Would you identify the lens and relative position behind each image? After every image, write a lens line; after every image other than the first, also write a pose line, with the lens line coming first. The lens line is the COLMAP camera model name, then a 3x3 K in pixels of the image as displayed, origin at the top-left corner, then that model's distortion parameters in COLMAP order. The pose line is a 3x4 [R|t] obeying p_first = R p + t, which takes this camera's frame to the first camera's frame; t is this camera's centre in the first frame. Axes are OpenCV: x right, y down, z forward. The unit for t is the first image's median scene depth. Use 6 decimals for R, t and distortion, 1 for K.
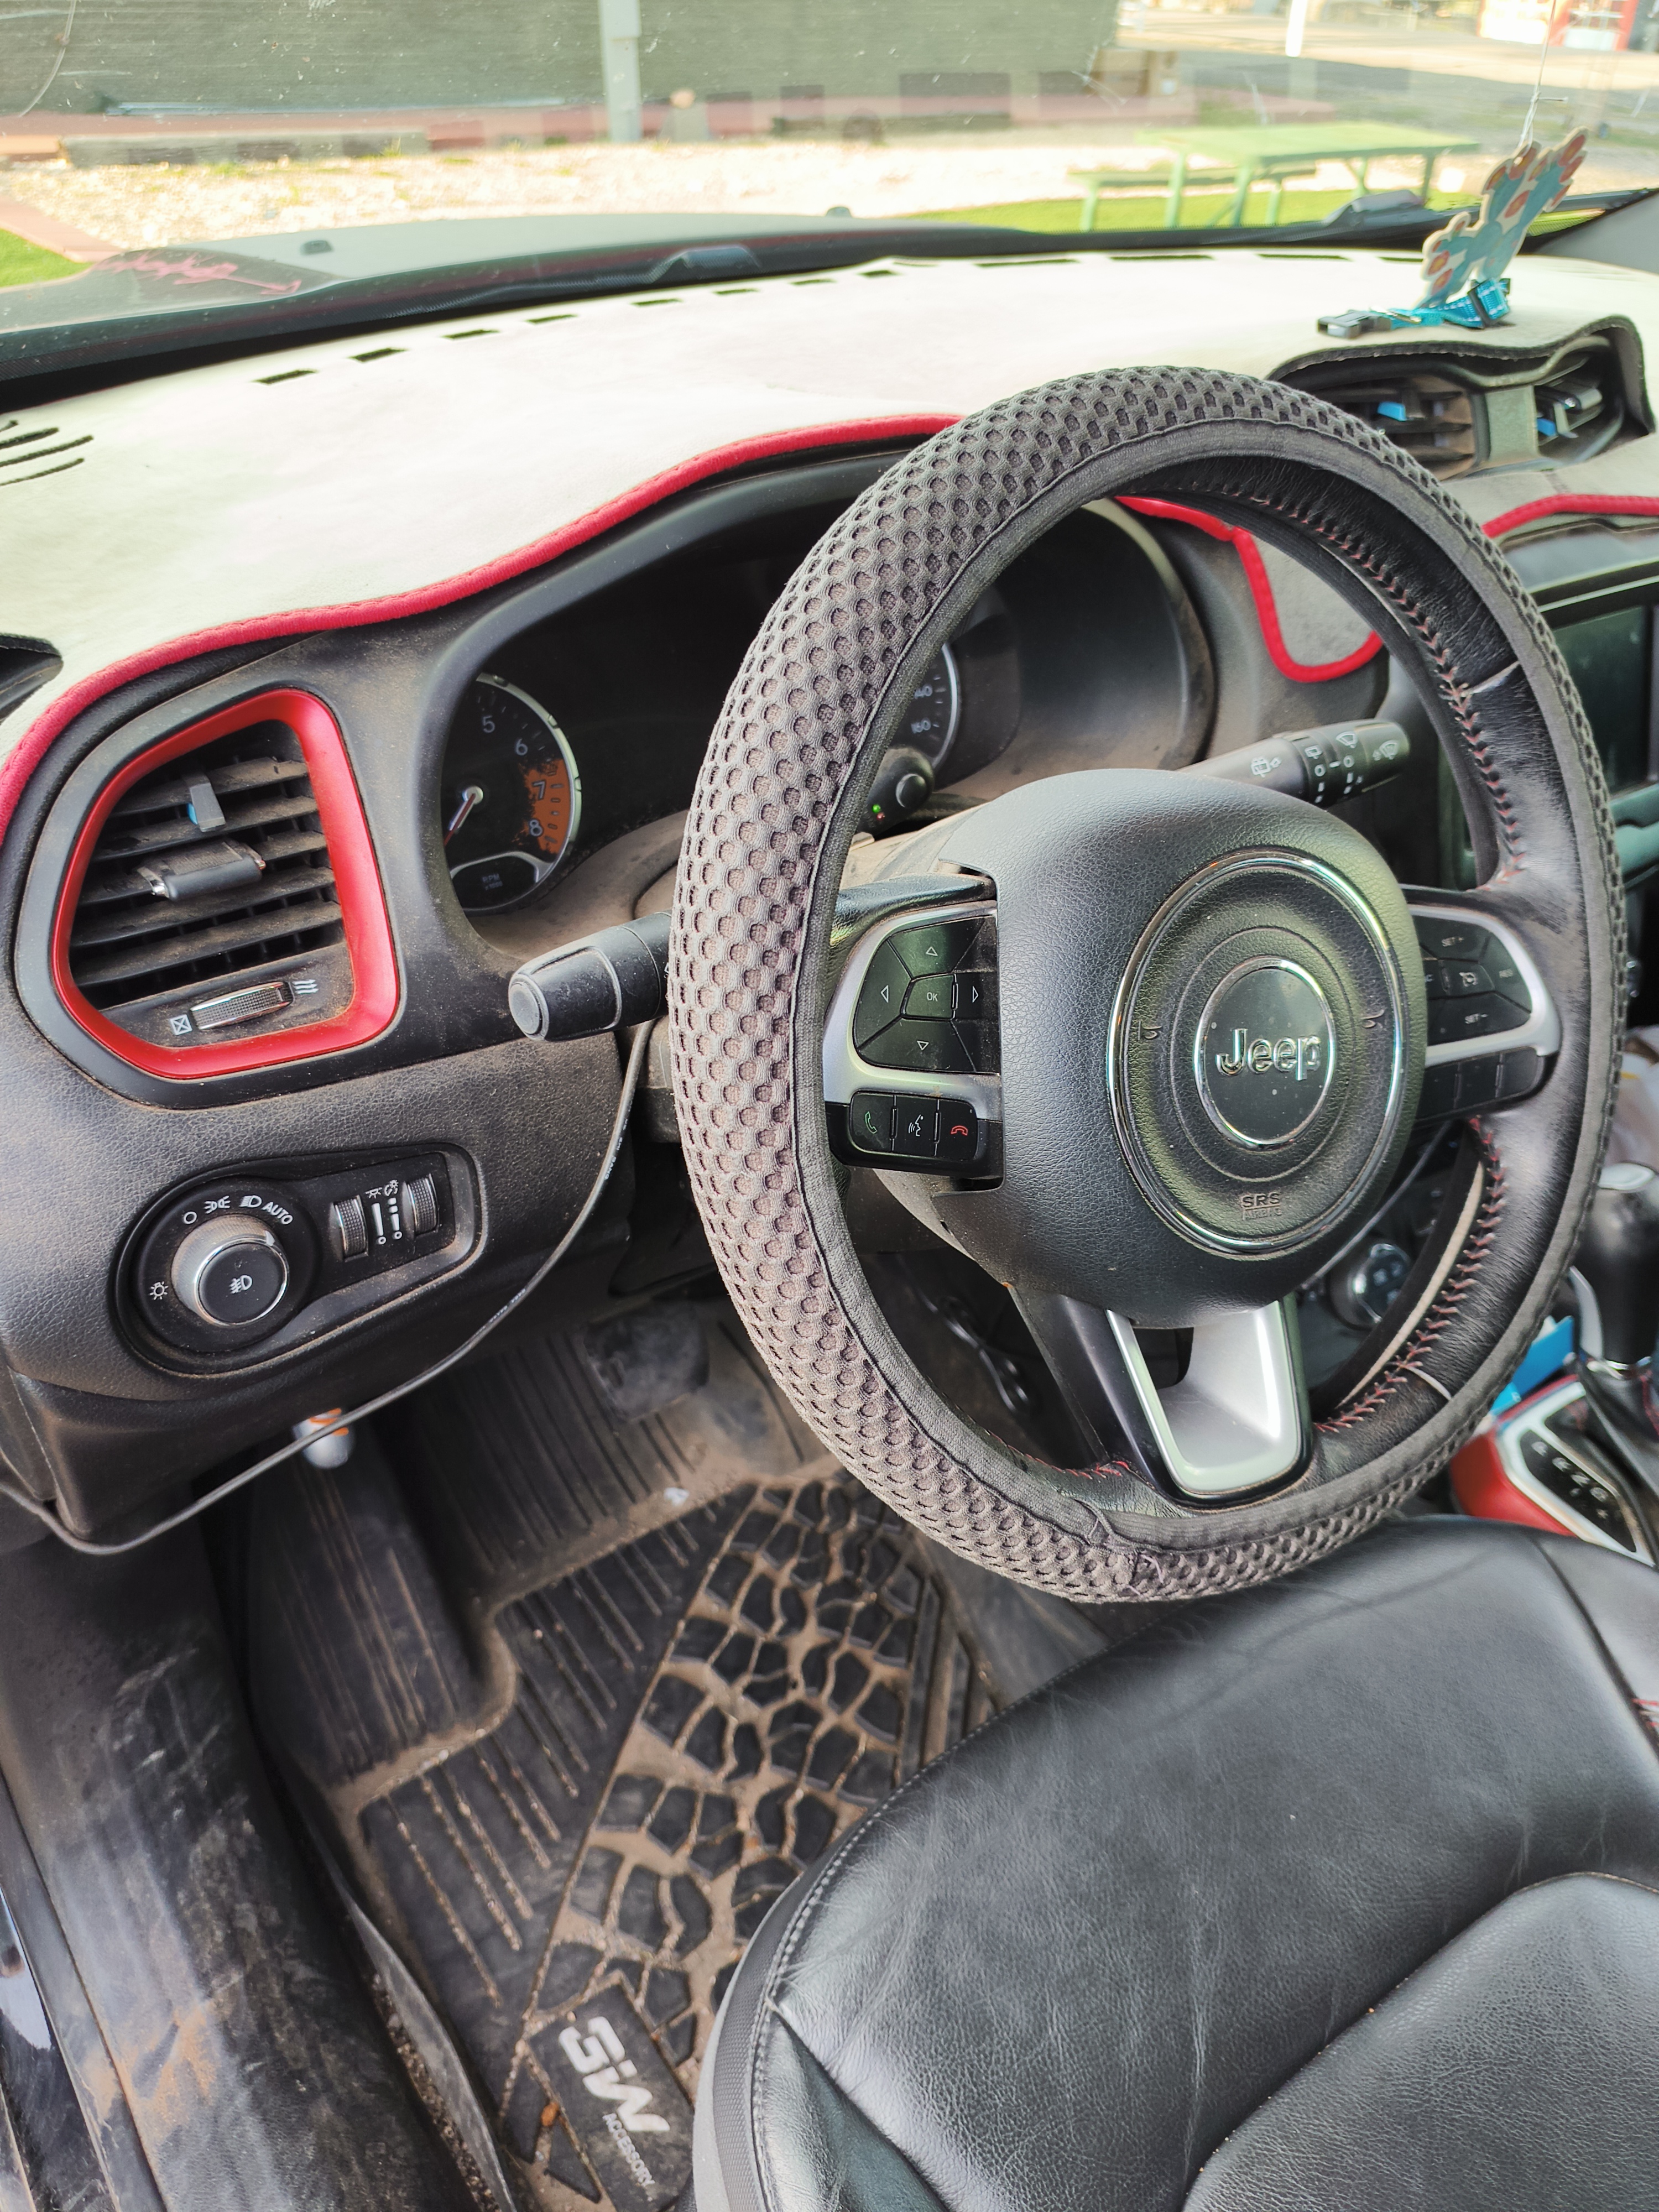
lens RADIAL K [[1710.9, 0, 828.2], [0, 1710.9, 1097.0], [0, 0, 1]] dist [0.020889, -0.029320]
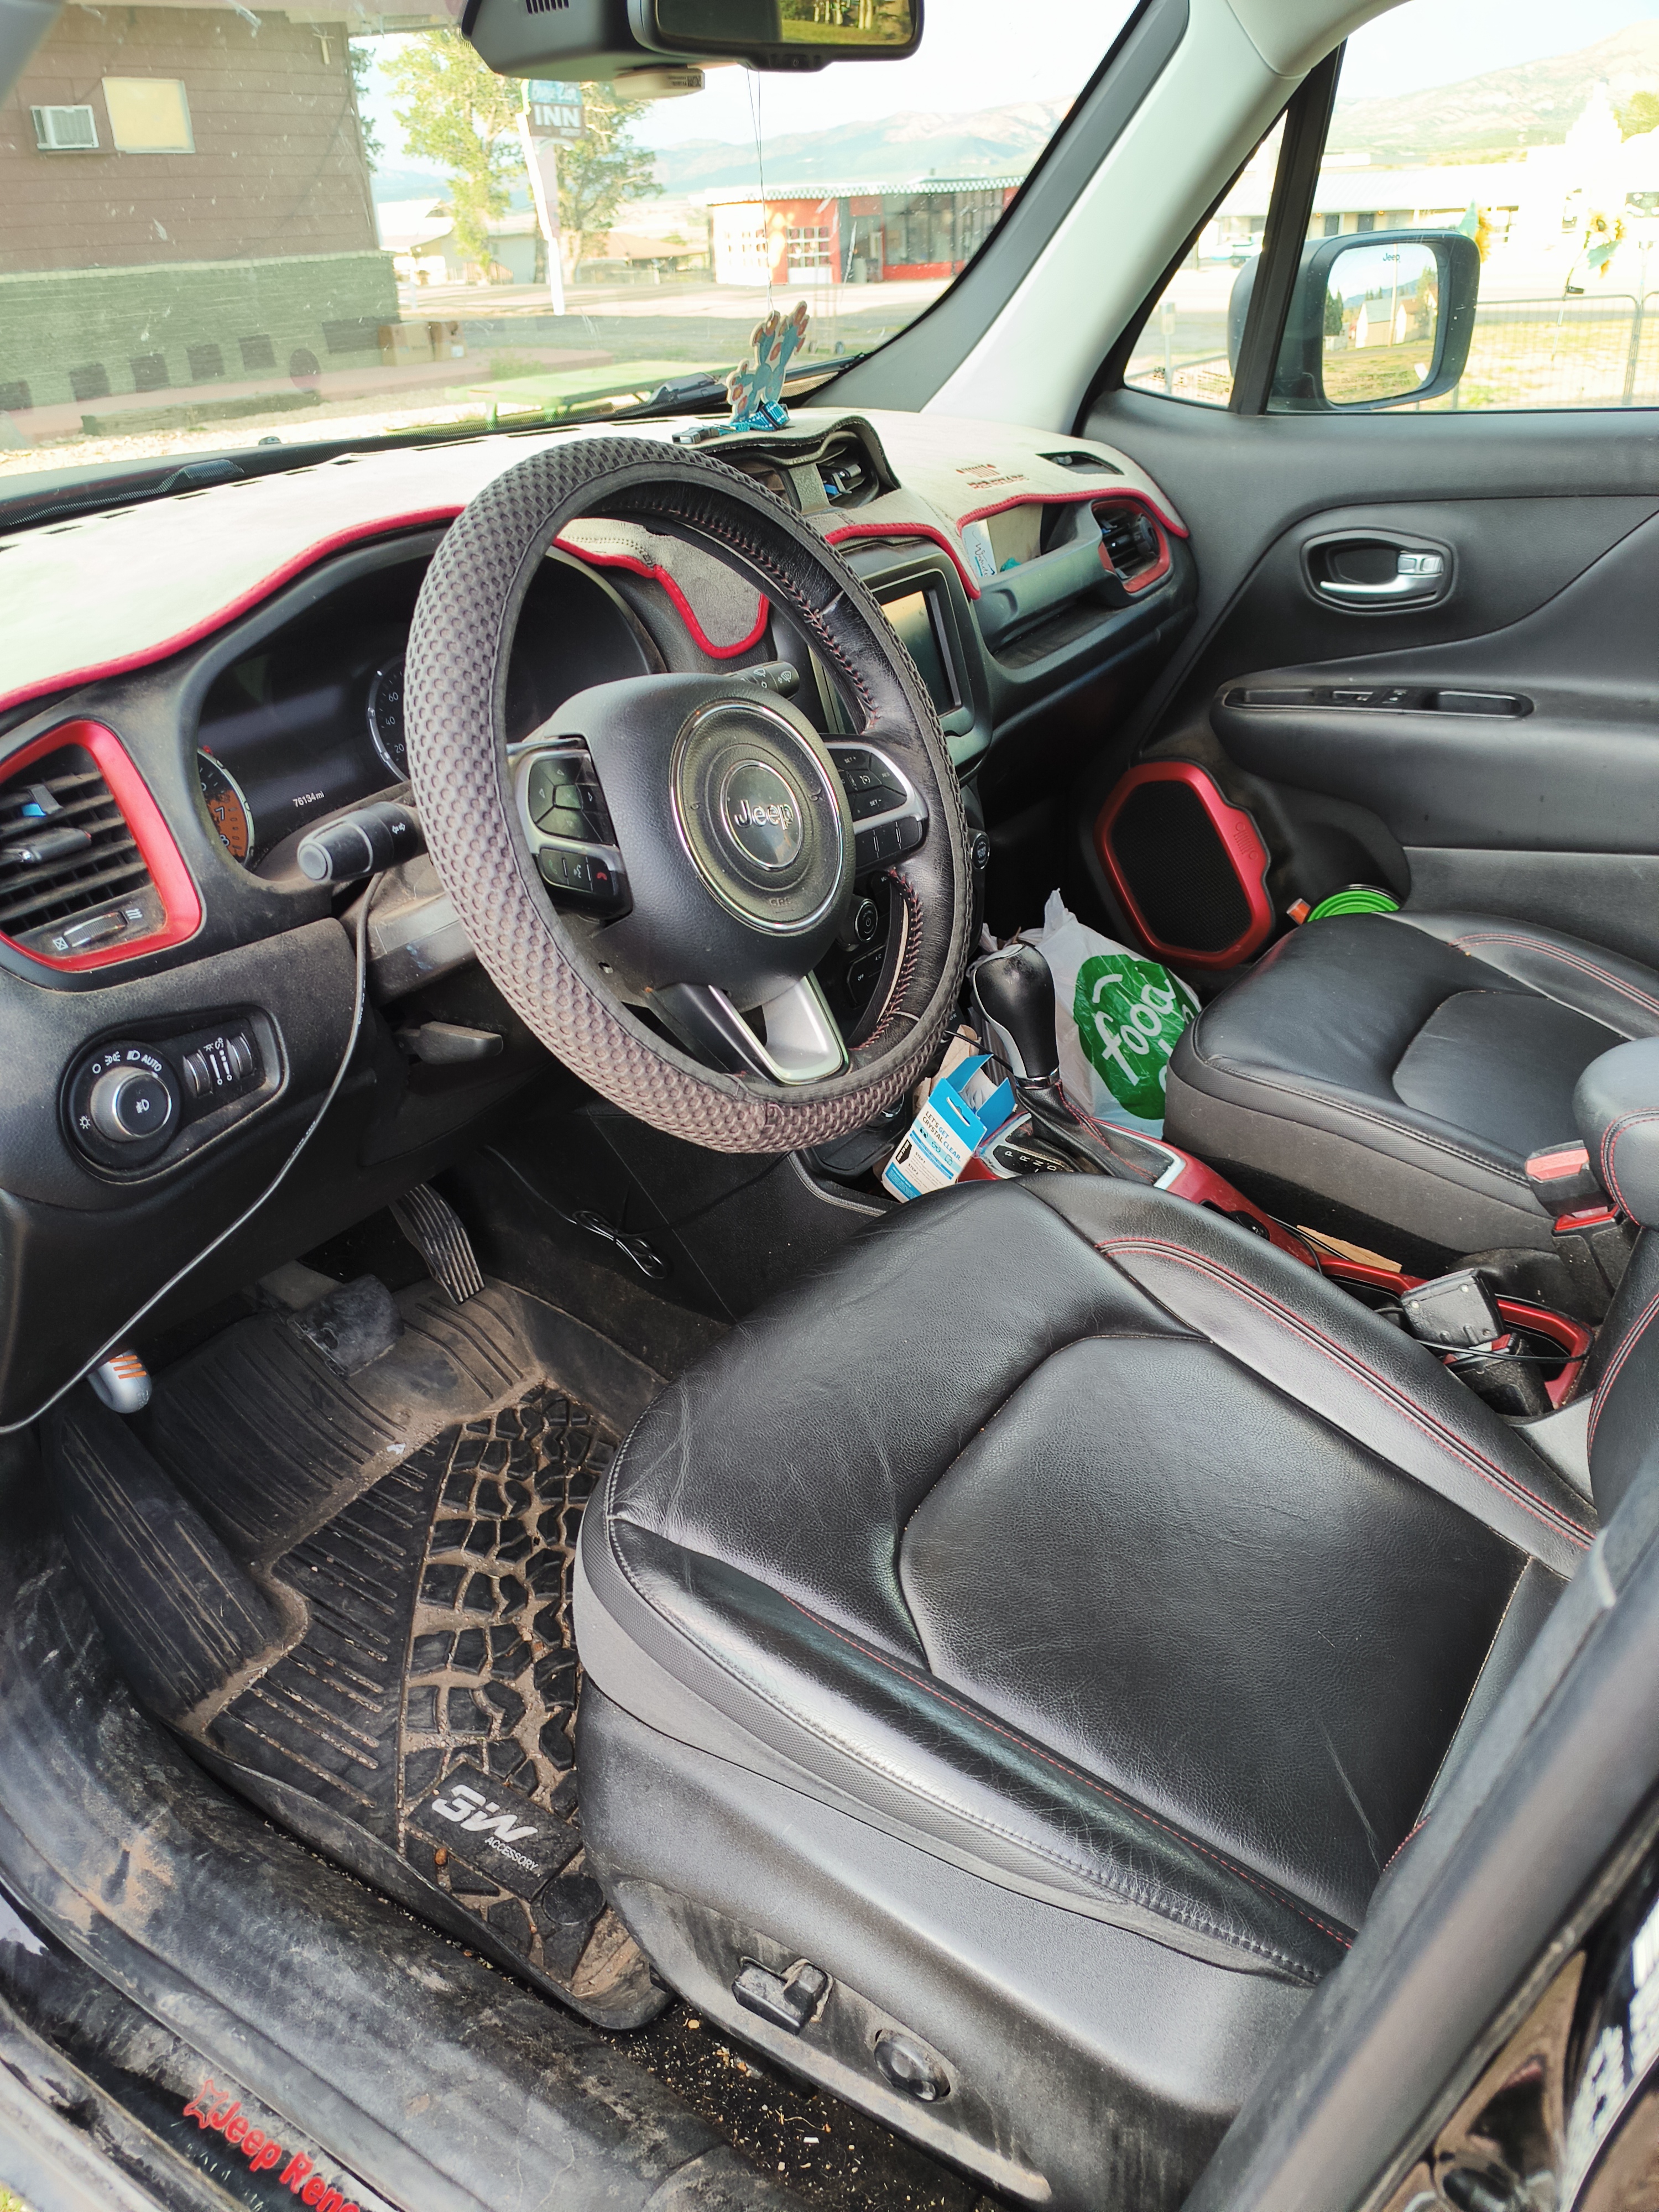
lens RADIAL K [[1710.9, 0, 814.6], [0, 1710.9, 1114.8], [0, 0, 1]] dist [0.020889, -0.029320]
pose [[0.931491, -0.225032, 0.285806, -0.159614], [0.256104, 0.963662, -0.075939, 0.261382], [-0.258332, 0.143932, 0.955274, -0.380562]]
